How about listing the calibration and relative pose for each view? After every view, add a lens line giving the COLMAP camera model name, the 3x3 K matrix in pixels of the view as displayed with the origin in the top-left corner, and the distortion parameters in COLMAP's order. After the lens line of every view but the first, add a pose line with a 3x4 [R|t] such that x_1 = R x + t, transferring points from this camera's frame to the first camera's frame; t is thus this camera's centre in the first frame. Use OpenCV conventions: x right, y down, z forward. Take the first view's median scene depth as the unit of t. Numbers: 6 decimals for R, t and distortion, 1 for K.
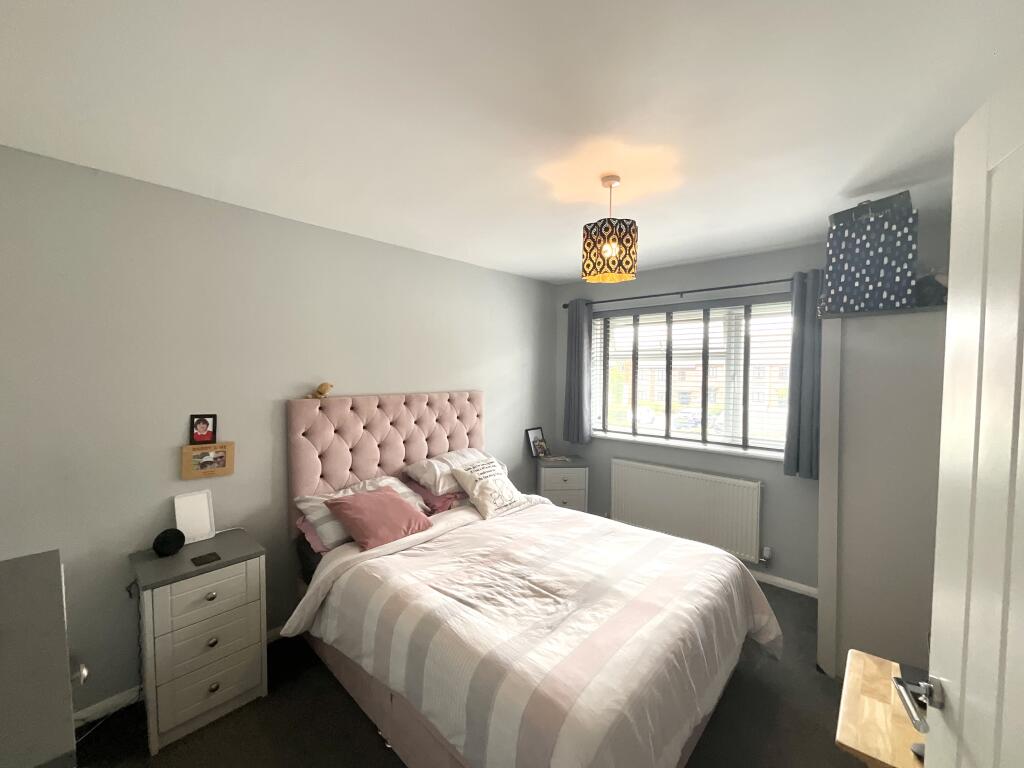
lens RADIAL K [[411.5, 0, 512.0], [0, 411.5, 384.0], [0, 0, 1]] dist [-0.000612, 0.000682]
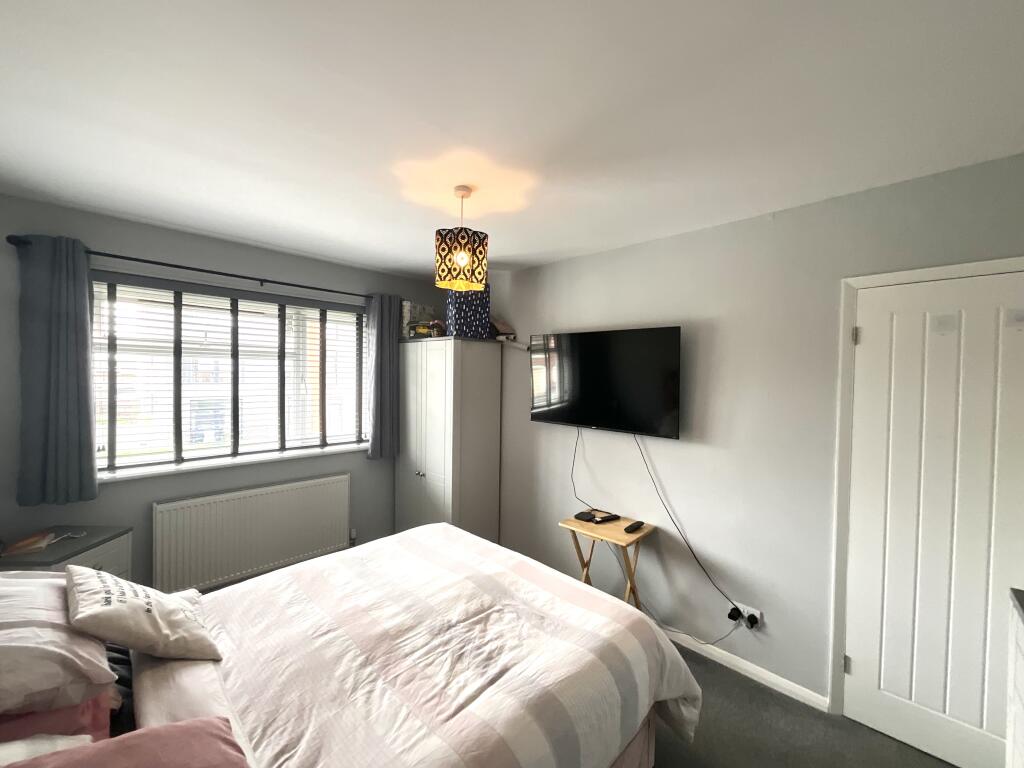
lens RADIAL K [[411.5, 0, 512.0], [0, 411.5, 384.0], [0, 0, 1]] dist [-0.000612, 0.000682]
pose [[0.034505, -0.026629, 0.999050, -0.704985], [0.016704, 0.999521, 0.026064, -0.034132], [-0.999265, 0.015788, 0.034933, 0.753445]]
